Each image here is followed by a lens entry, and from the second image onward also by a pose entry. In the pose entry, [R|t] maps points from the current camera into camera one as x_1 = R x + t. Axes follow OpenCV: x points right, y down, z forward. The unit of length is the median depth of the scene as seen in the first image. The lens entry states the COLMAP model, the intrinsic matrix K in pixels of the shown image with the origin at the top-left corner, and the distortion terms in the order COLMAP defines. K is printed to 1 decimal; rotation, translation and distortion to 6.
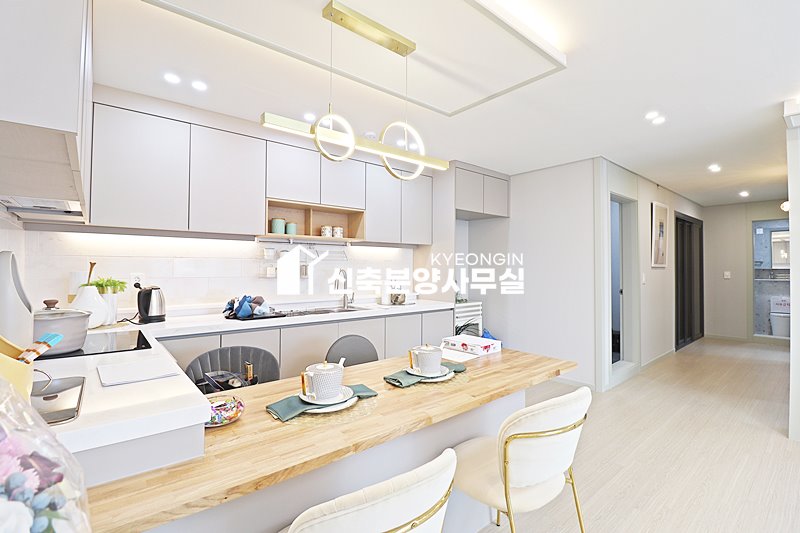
lens RADIAL K [[372.2, 0, 403.6], [0, 372.2, 262.7], [0, 0, 1]] dist [-0.002261, -0.011349]
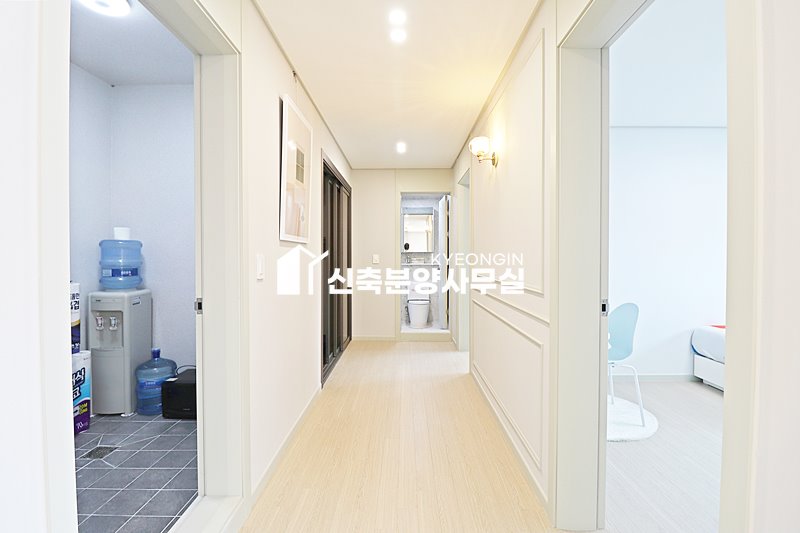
lens RADIAL K [[372.2, 0, 403.6], [0, 372.2, 262.7], [0, 0, 1]] dist [-0.002261, -0.011349]
pose [[0.651374, -0.015995, 0.758588, 0.335756], [-0.006737, 0.999616, 0.026861, 0.020056], [-0.758727, -0.022608, 0.651016, 0.470472]]
